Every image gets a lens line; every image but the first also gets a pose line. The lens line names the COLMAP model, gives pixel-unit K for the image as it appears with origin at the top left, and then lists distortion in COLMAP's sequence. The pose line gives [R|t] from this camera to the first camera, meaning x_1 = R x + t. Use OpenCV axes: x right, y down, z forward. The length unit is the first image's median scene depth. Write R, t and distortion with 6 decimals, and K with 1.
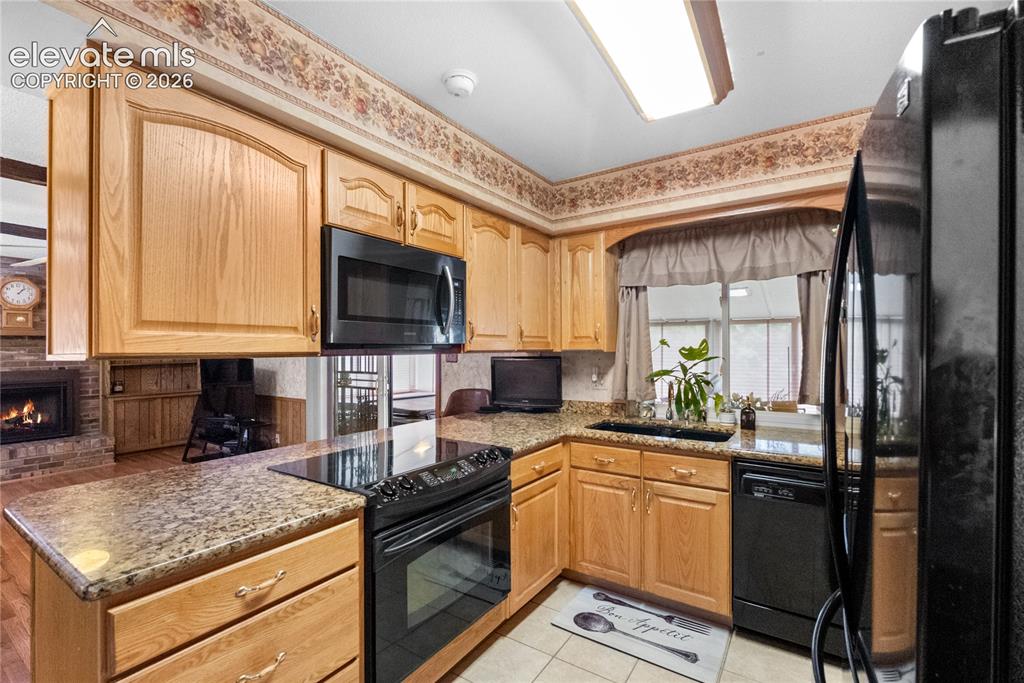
lens RADIAL K [[452.4, 0, 514.0], [0, 452.4, 350.6], [0, 0, 1]] dist [-0.006643, 0.000222]
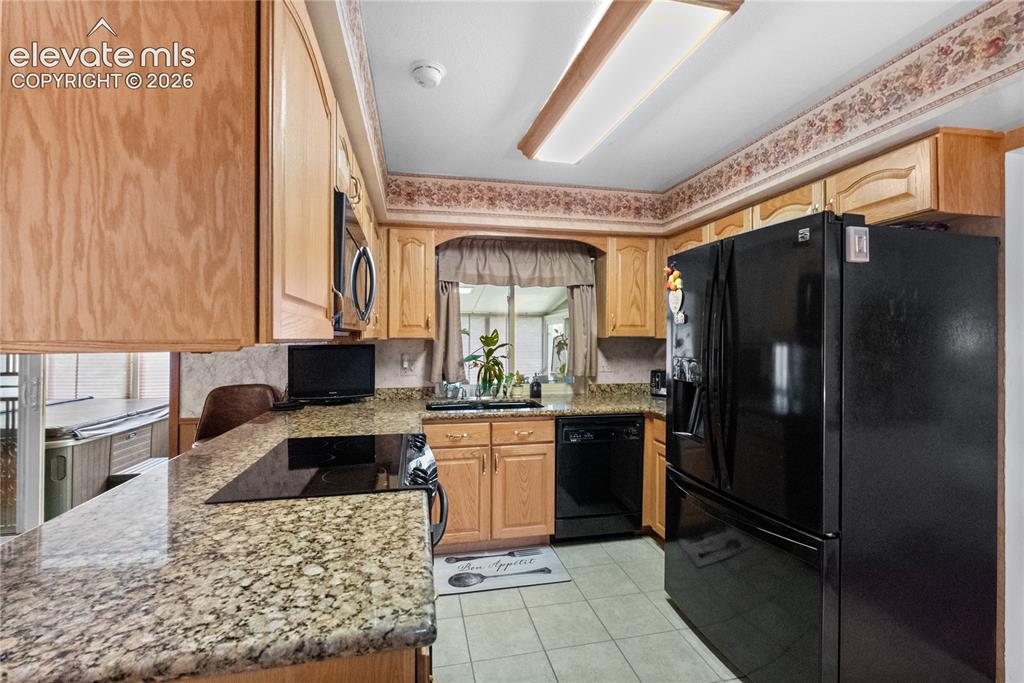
lens RADIAL K [[452.4, 0, 517.2], [0, 452.4, 337.5], [0, 0, 1]] dist [-0.006643, 0.000222]
pose [[0.696279, 0.004024, 0.717760, -0.529688], [-0.001104, 0.999989, -0.004535, 0.002168], [-0.717770, 0.002365, 0.696276, 0.116682]]
